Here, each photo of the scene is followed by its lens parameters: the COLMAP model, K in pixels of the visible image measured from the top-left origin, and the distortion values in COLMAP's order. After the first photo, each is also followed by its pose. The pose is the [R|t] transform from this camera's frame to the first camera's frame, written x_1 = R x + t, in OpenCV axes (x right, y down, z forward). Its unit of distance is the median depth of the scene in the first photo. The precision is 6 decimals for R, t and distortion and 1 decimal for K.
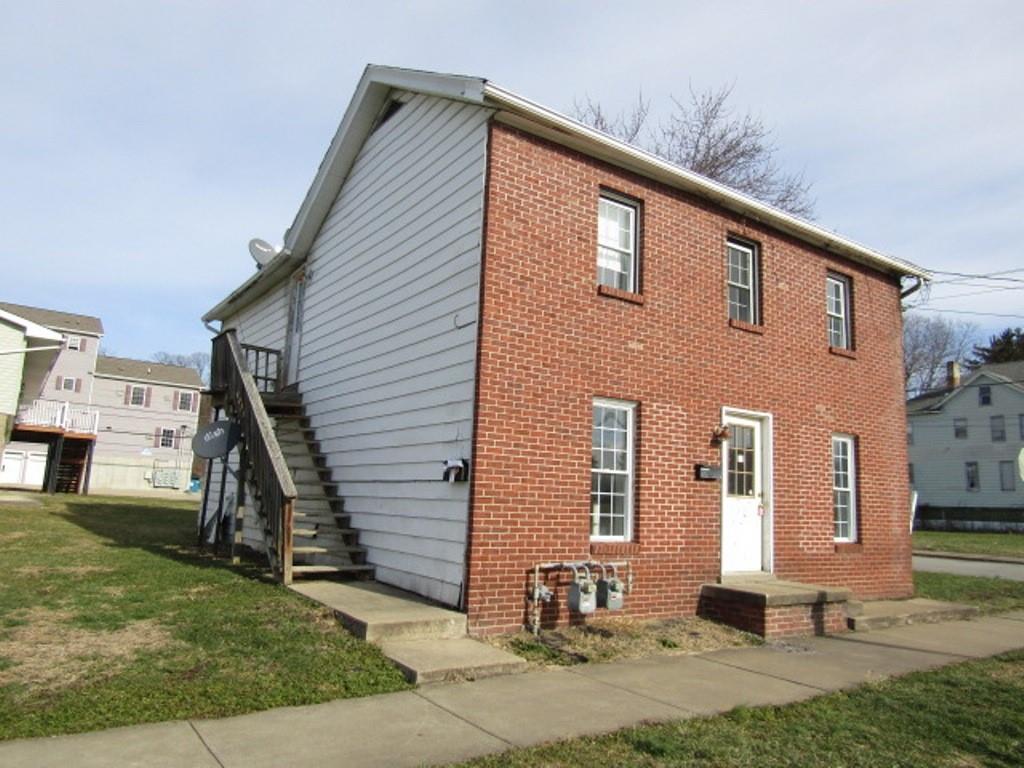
lens RADIAL K [[722.0, 0, 508.8], [0, 722.0, 385.1], [0, 0, 1]] dist [-0.007691, -0.001733]
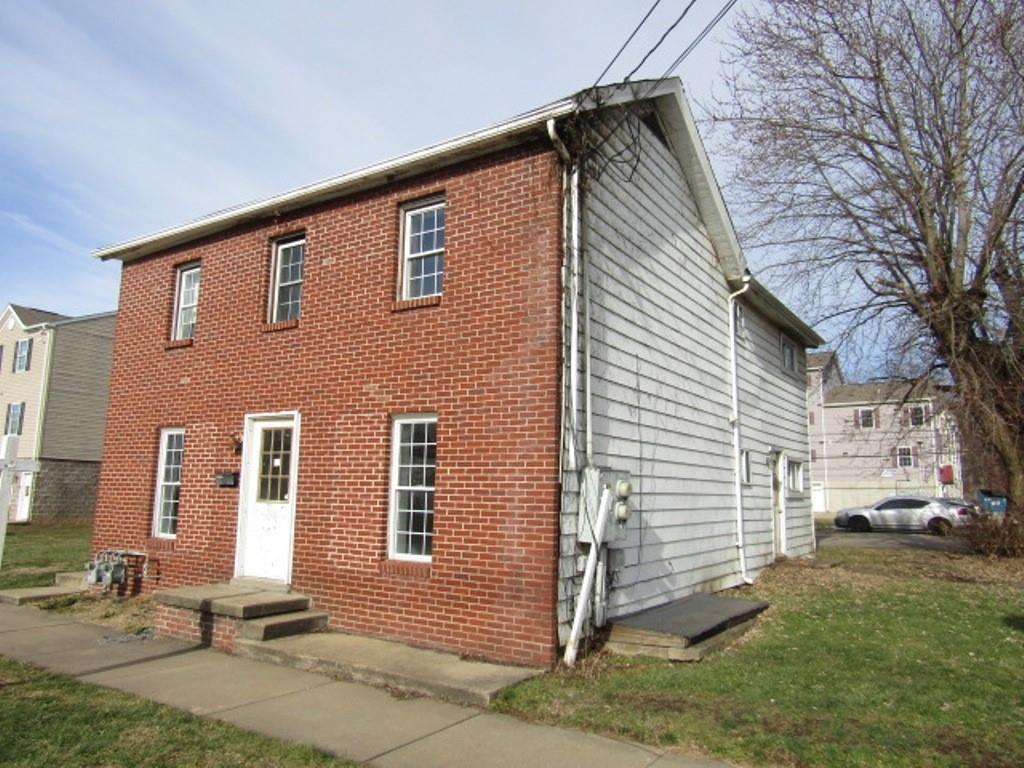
lens RADIAL K [[722.0, 0, 508.8], [0, 722.0, 385.1], [0, 0, 1]] dist [-0.007691, -0.001733]
pose [[0.373321, -0.171698, -0.911675, 1.348557], [0.140511, 0.981851, -0.127376, 0.168258], [0.917000, -0.080548, 0.390671, 0.919606]]
